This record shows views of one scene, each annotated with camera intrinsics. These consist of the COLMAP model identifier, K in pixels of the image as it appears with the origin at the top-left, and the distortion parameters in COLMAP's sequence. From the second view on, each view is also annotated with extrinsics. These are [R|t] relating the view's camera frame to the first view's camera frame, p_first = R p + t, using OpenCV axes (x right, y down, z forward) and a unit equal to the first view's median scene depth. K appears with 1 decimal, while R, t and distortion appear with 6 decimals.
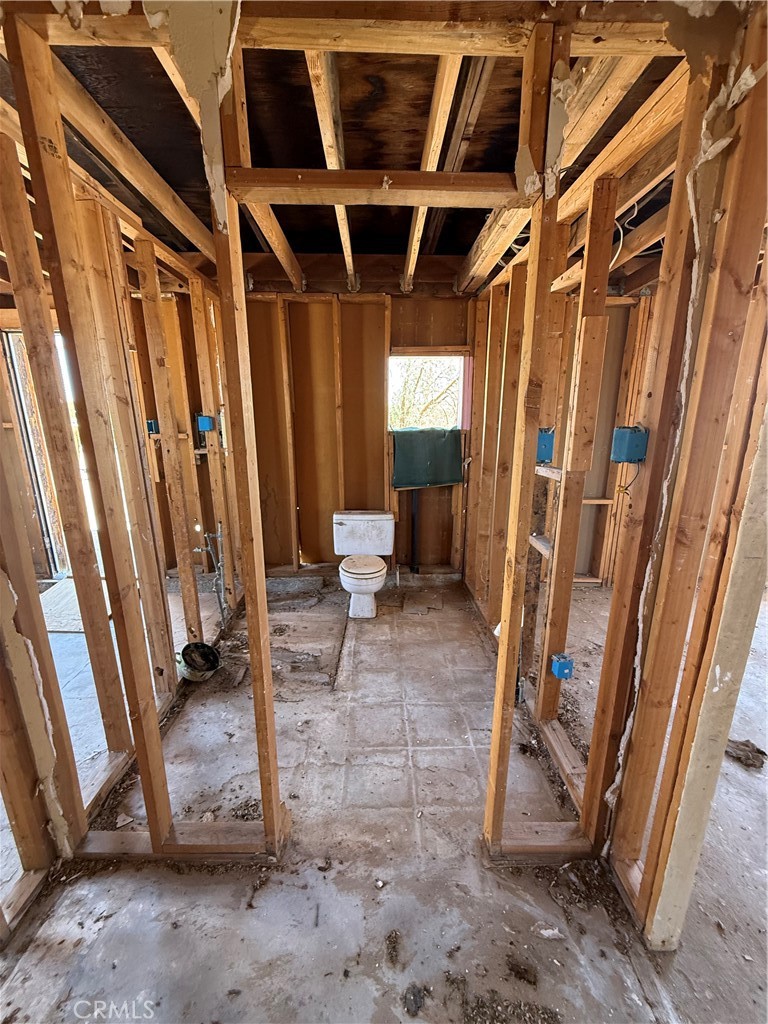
lens RADIAL K [[409.2, 0, 386.8], [0, 409.2, 511.2], [0, 0, 1]] dist [-0.001036, -0.000048]
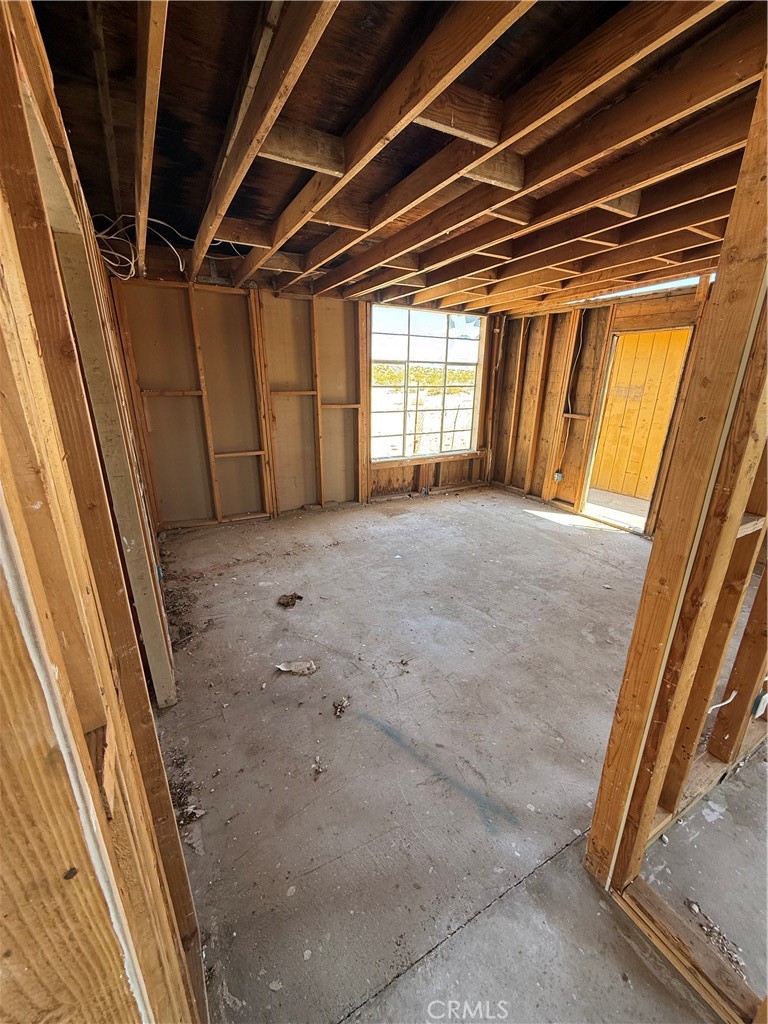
lens RADIAL K [[409.2, 0, 384.1], [0, 409.2, 511.0], [0, 0, 1]] dist [-0.001036, -0.000048]
pose [[0.881325, -0.149438, 0.448257, 0.414926], [0.105991, 0.987019, 0.120659, 0.063425], [-0.460470, -0.058829, 0.885724, -0.478584]]
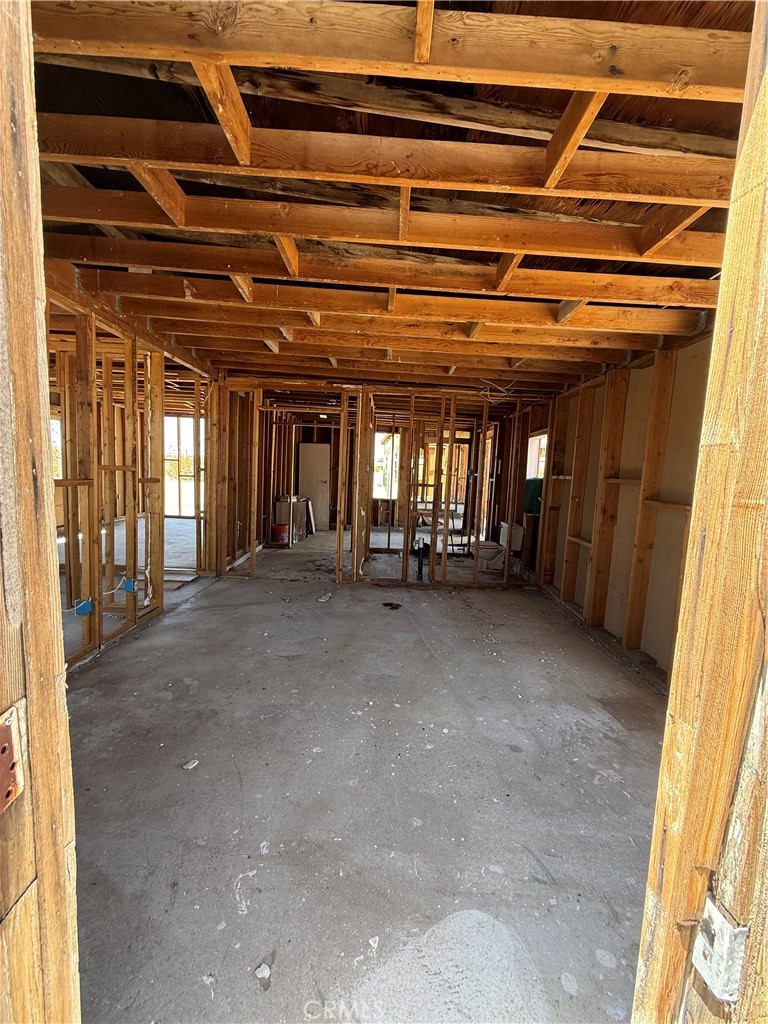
lens RADIAL K [[409.2, 0, 385.1], [0, 409.2, 513.5], [0, 0, 1]] dist [-0.001036, -0.000048]
pose [[-0.025975, 0.094880, -0.995150, 2.454282], [-0.276498, 0.955967, 0.098361, -0.093284], [0.960663, 0.277712, 0.001402, 0.642604]]
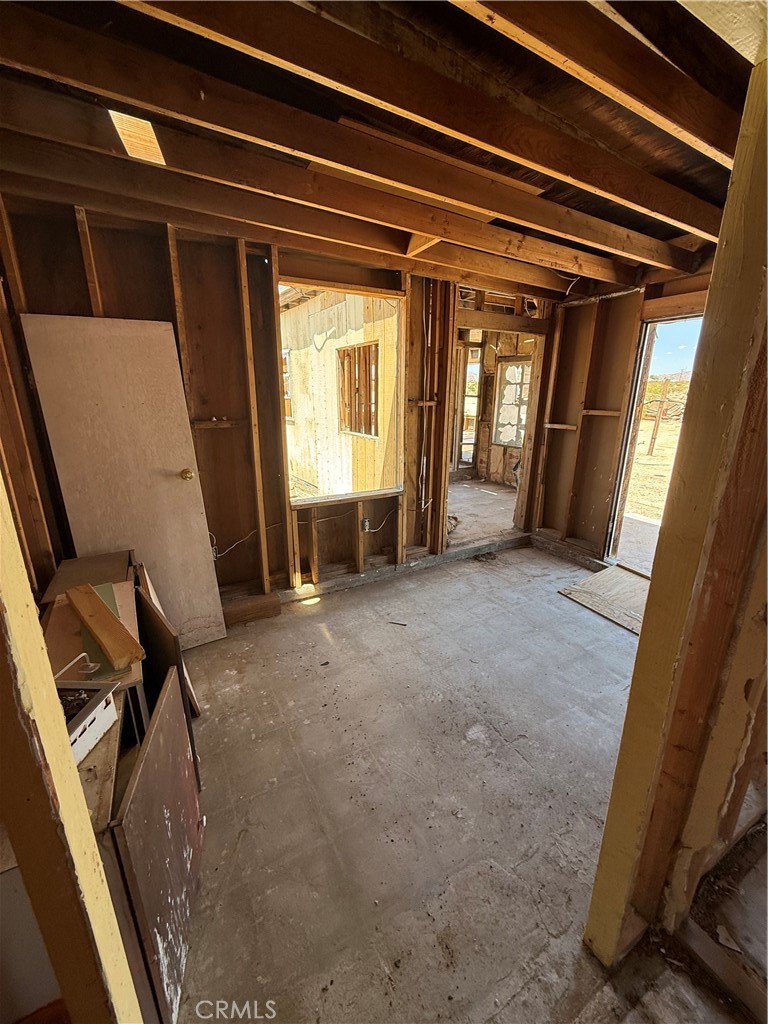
lens RADIAL K [[409.2, 0, 380.7], [0, 409.2, 510.4], [0, 0, 1]] dist [-0.001036, -0.000048]
pose [[0.460146, 0.252810, -0.851089, -0.315340], [-0.212975, 0.962044, 0.170622, -0.025495], [0.861921, 0.102750, 0.496523, -0.039183]]
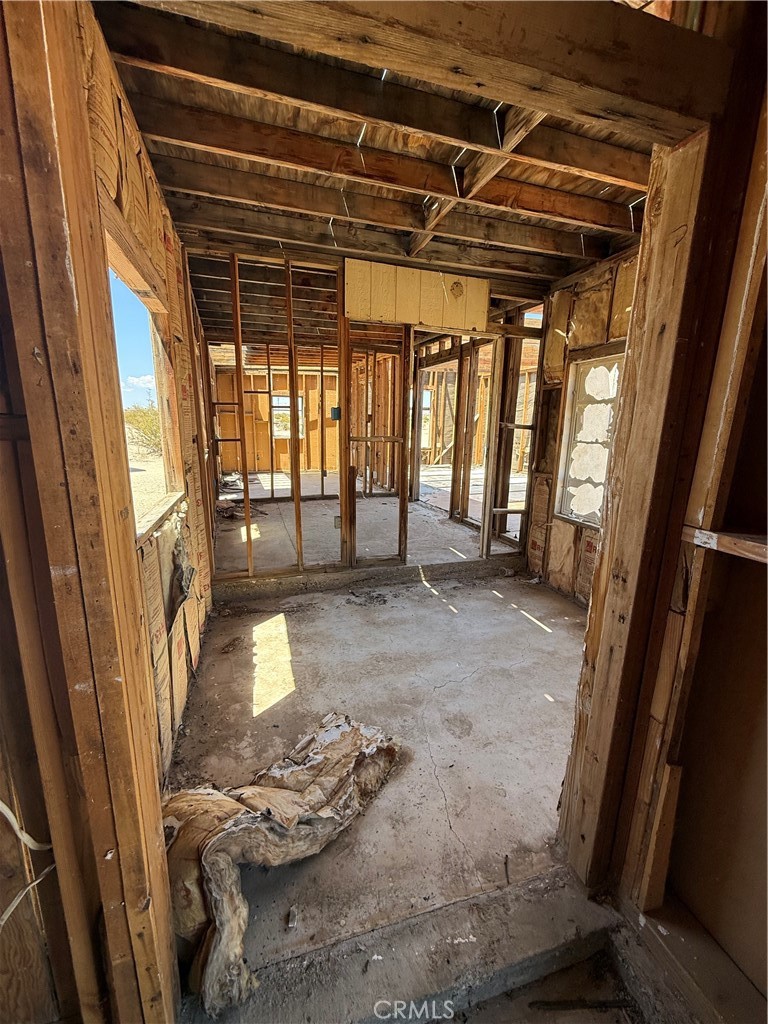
lens RADIAL K [[409.2, 0, 382.8], [0, 409.2, 510.0], [0, 0, 1]] dist [-0.001036, -0.000048]
pose [[0.254662, 0.204563, -0.945146, -1.241253], [-0.245436, 0.959039, 0.141440, -0.225677], [0.935365, 0.195953, 0.294438, 0.953498]]
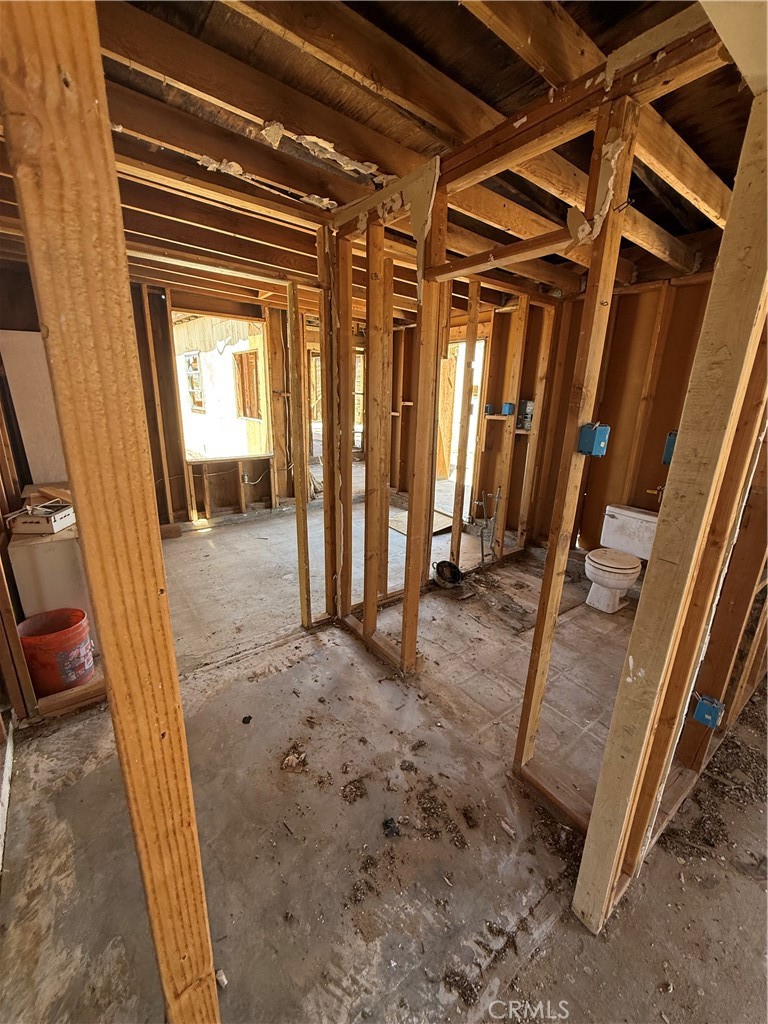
lens RADIAL K [[409.2, 0, 383.5], [0, 409.2, 511.3], [0, 0, 1]] dist [-0.001036, -0.000048]
pose [[0.584490, 0.242756, -0.774236, 0.466209], [-0.216322, 0.966281, 0.139664, 0.000857], [0.782034, 0.085852, 0.617295, -0.078454]]
